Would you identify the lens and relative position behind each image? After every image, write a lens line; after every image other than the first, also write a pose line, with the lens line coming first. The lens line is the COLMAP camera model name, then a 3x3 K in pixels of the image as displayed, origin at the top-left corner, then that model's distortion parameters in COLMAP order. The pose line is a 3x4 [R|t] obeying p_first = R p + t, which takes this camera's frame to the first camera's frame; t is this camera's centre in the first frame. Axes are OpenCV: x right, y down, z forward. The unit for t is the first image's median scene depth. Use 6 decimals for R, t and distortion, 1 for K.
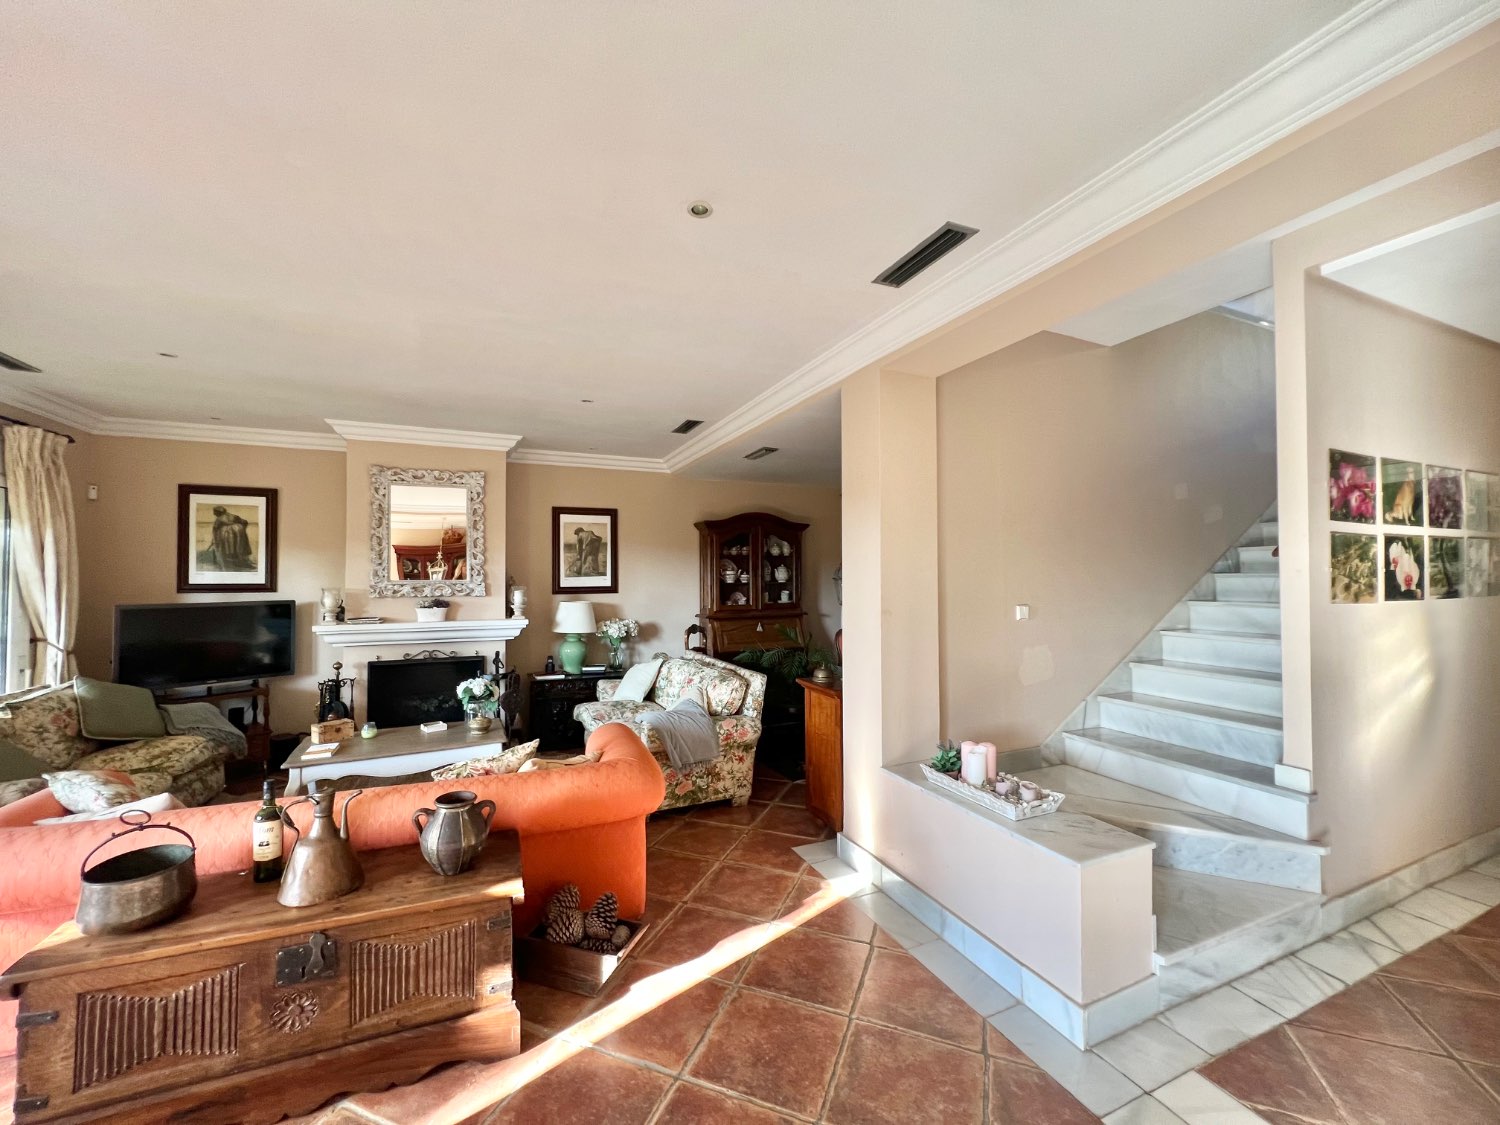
lens RADIAL K [[599.7, 0, 749.7], [0, 599.7, 561.8], [0, 0, 1]] dist [-0.005437, 0.001350]
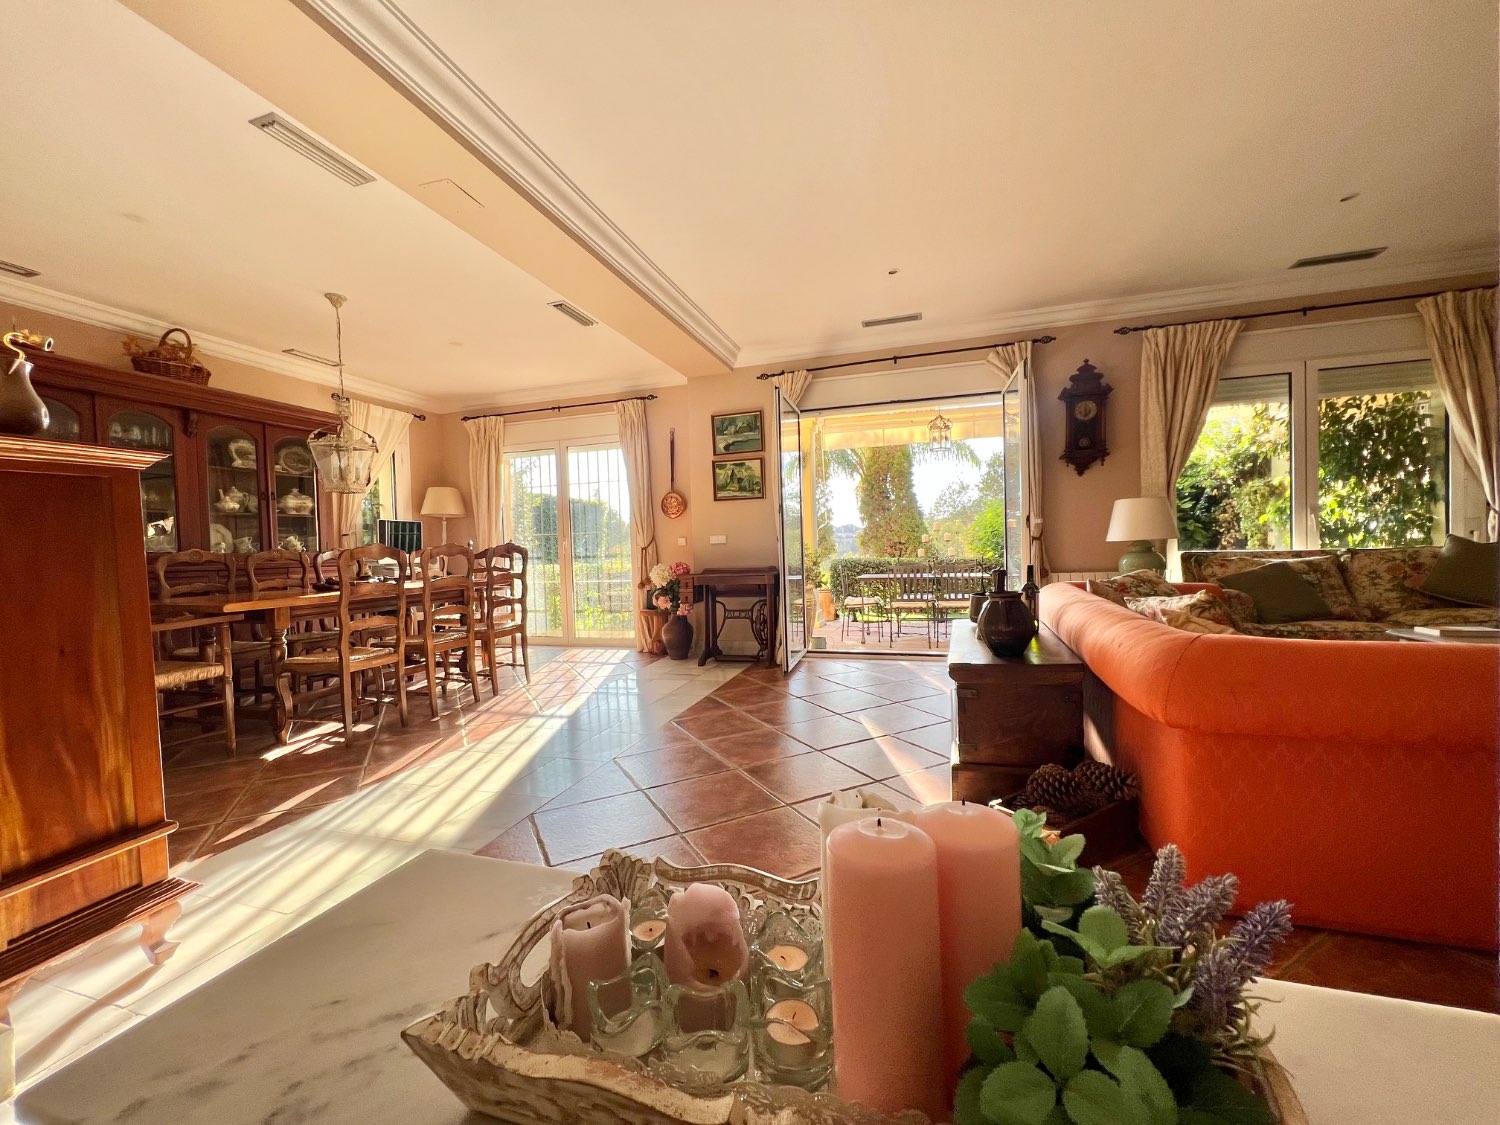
lens RADIAL K [[597.9, 0, 747.4], [0, 597.9, 562.7], [0, 0, 1]] dist [-0.001723, -0.000310]
pose [[-0.656901, 0.043099, -0.752744, 0.344466], [0.050431, 0.998641, 0.013168, 0.149812], [0.752288, -0.029312, -0.658182, 0.694905]]
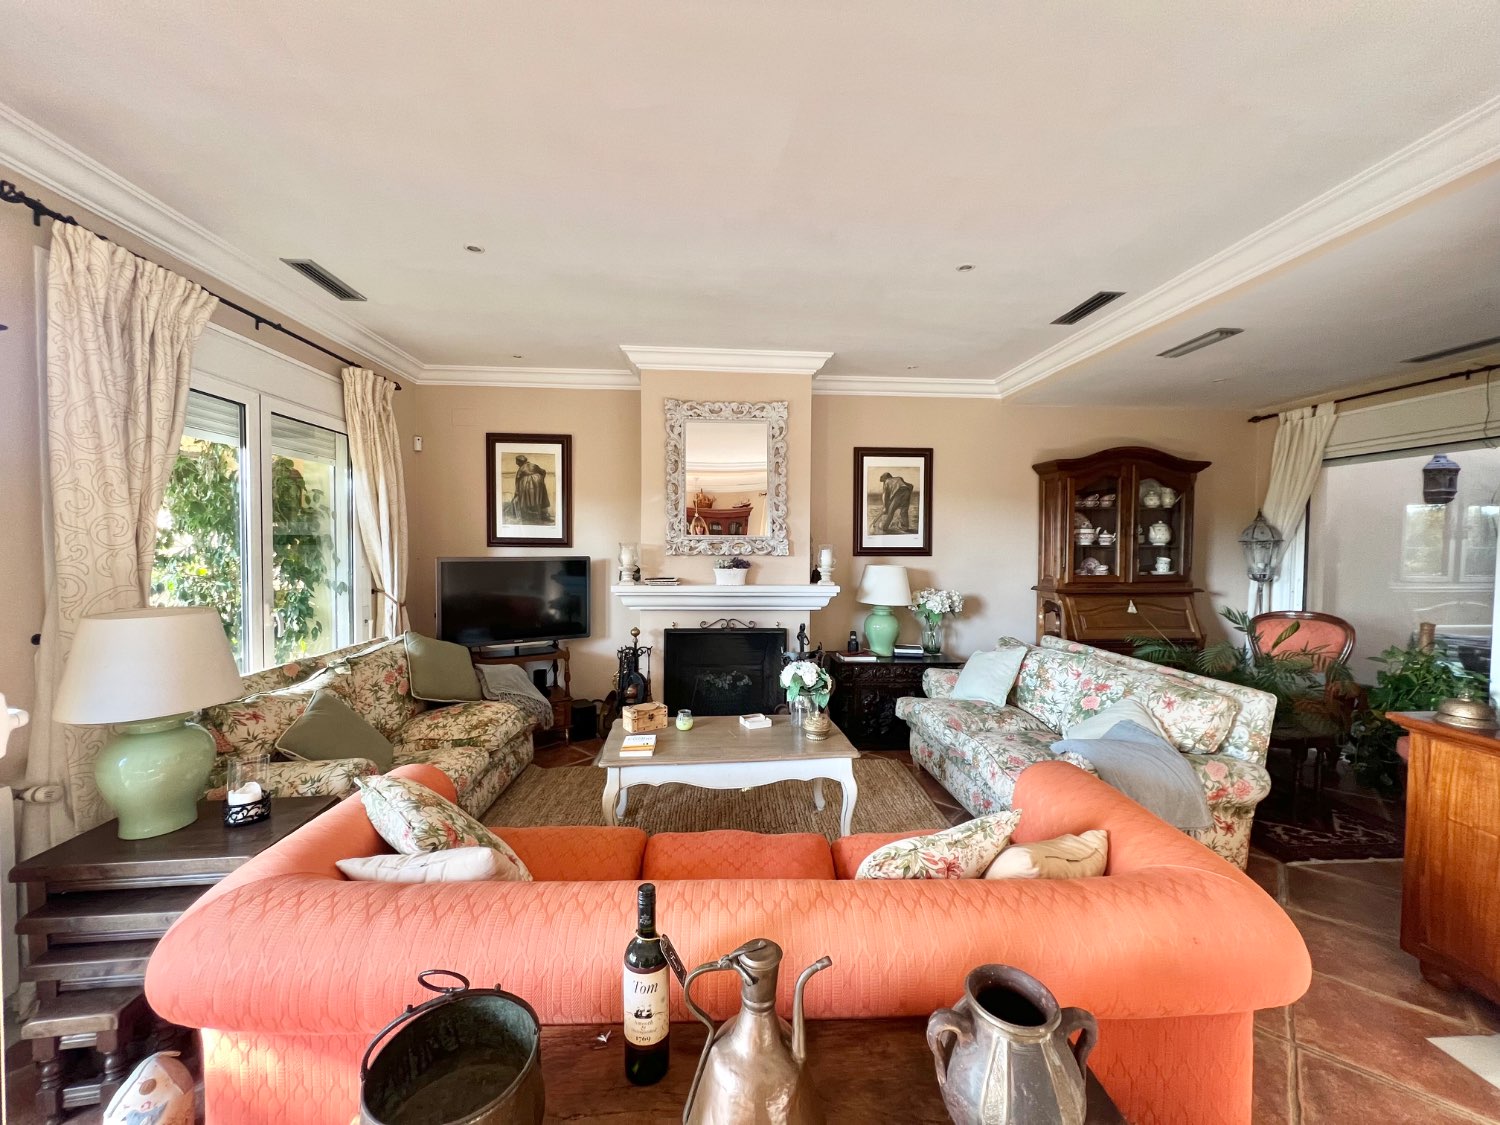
lens RADIAL K [[599.7, 0, 748.2], [0, 599.7, 560.5], [0, 0, 1]] dist [-0.005437, 0.001350]
pose [[0.939938, 0.020343, -0.340739, -0.266592], [-0.002578, 0.998617, 0.052511, 0.026130], [0.341336, -0.048478, 0.938690, 0.269290]]
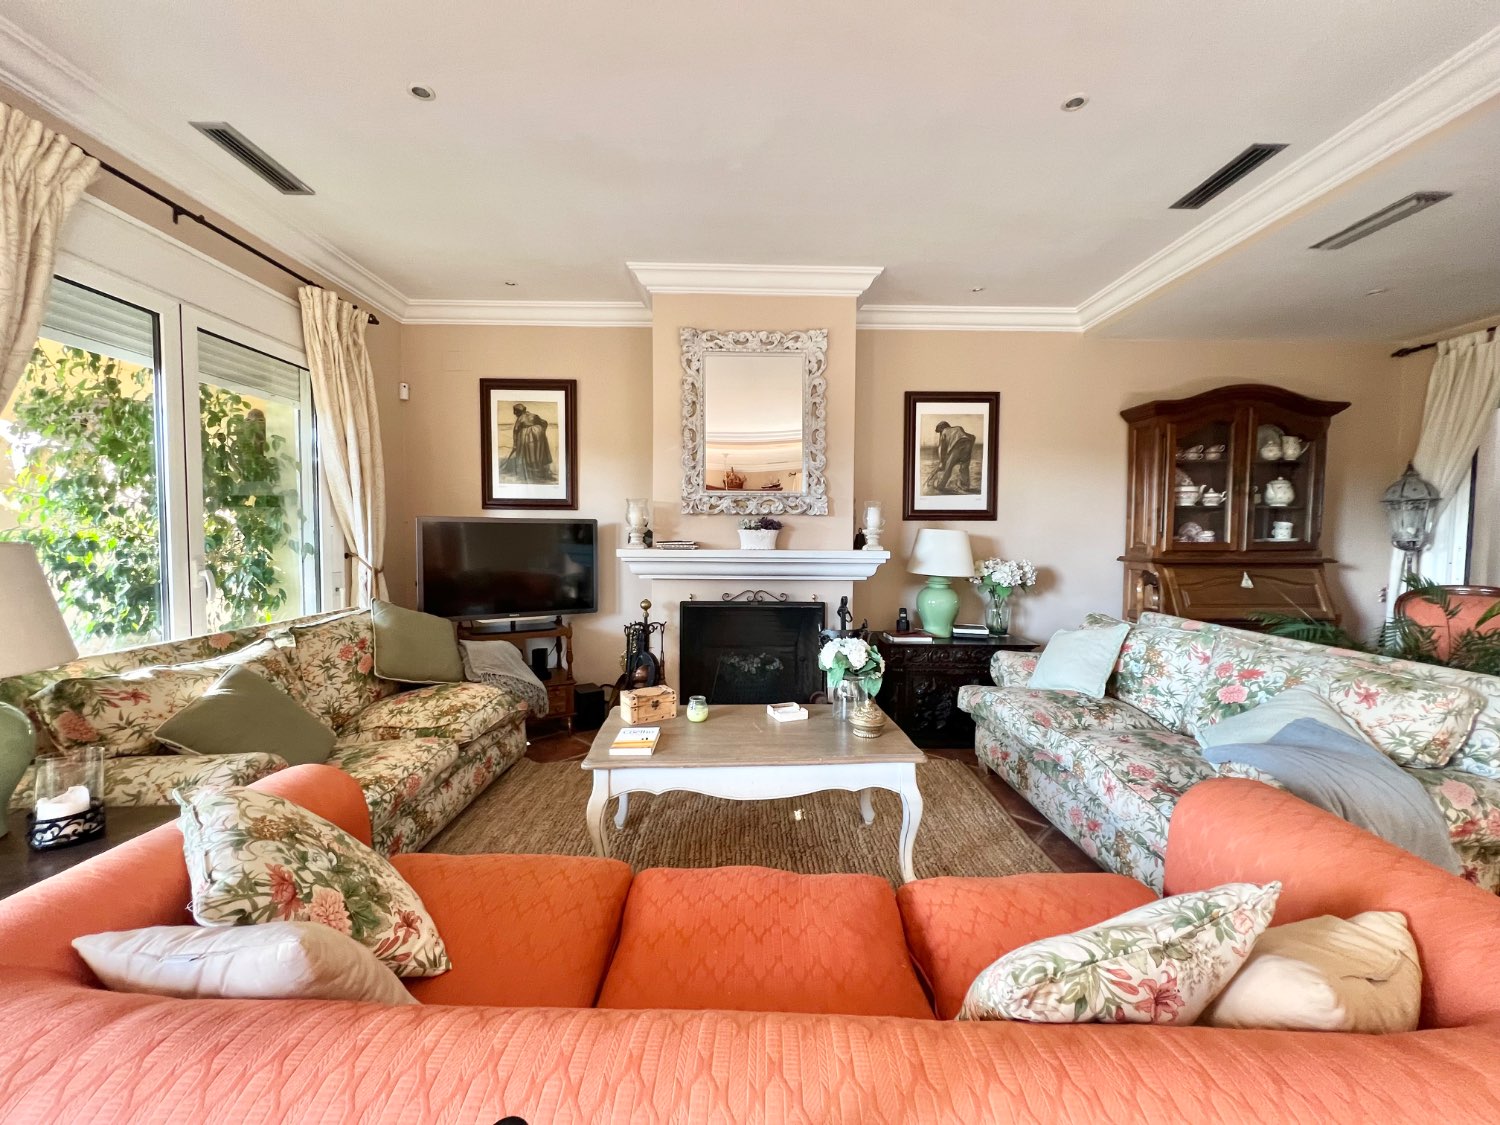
lens RADIAL K [[599.7, 0, 748.1], [0, 599.7, 560.8], [0, 0, 1]] dist [-0.005437, 0.001350]
pose [[0.919991, 0.028152, -0.390927, -0.318016], [-0.000947, 0.997574, 0.069610, 0.076241], [0.391939, -0.063670, 0.917786, 0.417071]]
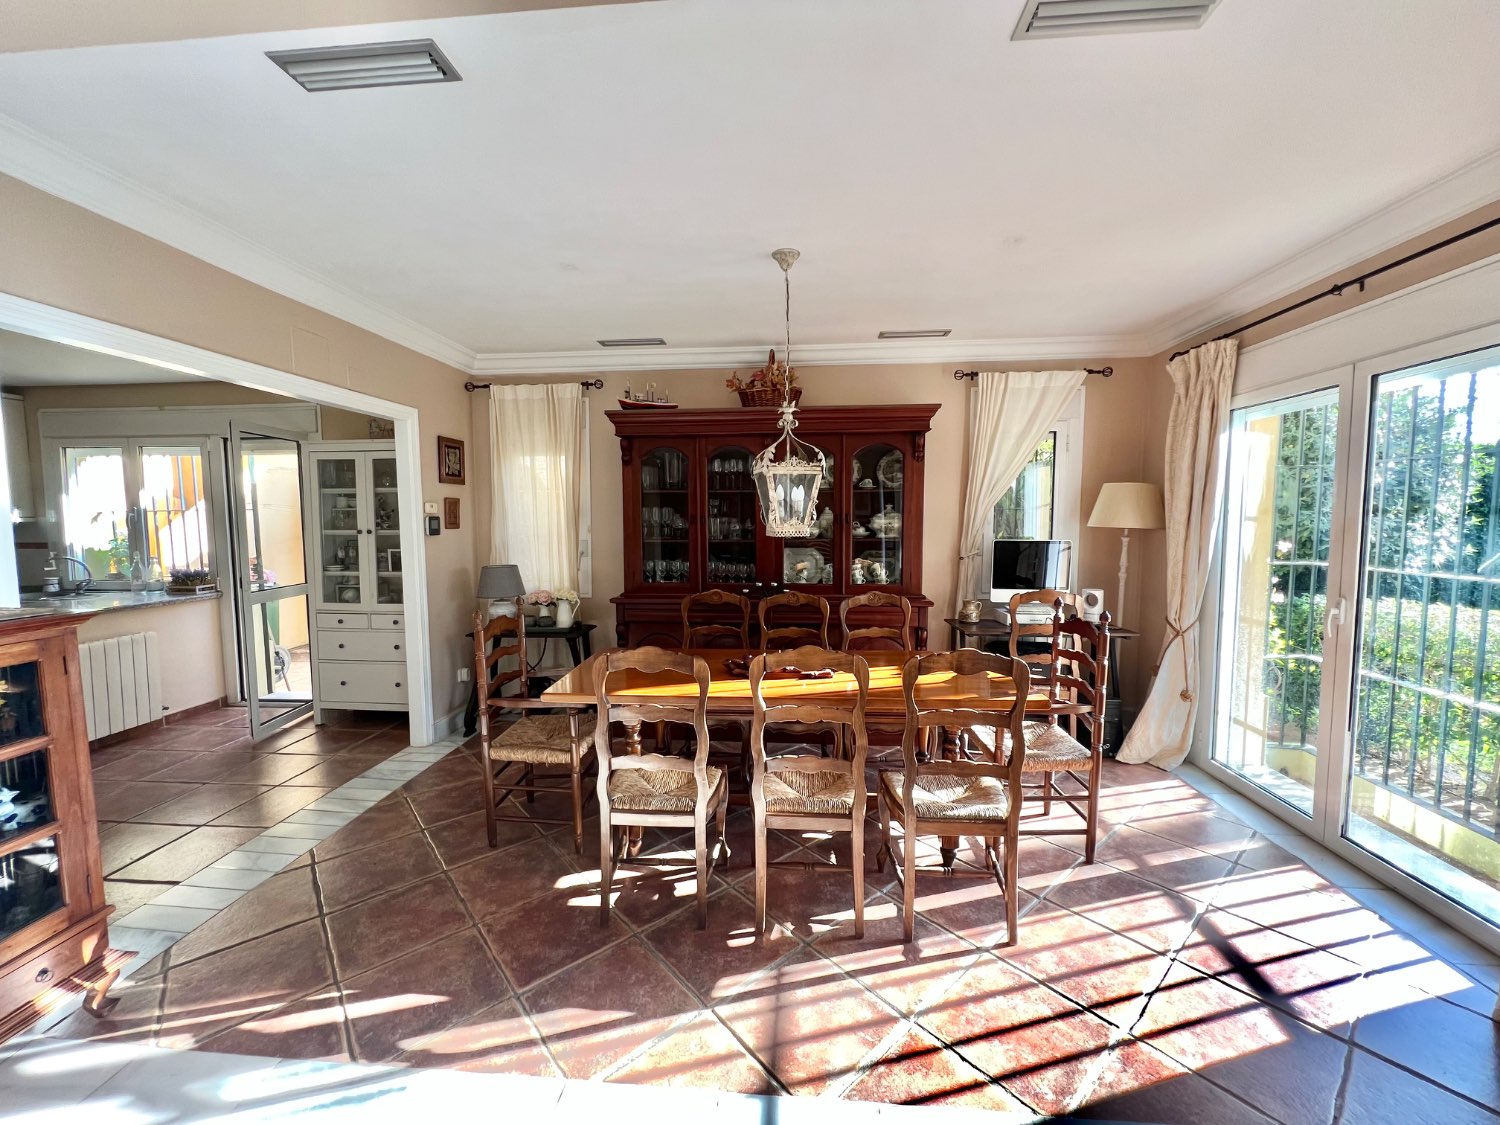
lens RADIAL K [[599.7, 0, 747.3], [0, 599.7, 563.4], [0, 0, 1]] dist [-0.005437, 0.001350]
pose [[-0.876607, -0.030601, 0.480234, -0.265234], [-0.002768, 0.998280, 0.058561, 0.005470], [-0.481200, 0.050005, -0.875184, 0.191768]]
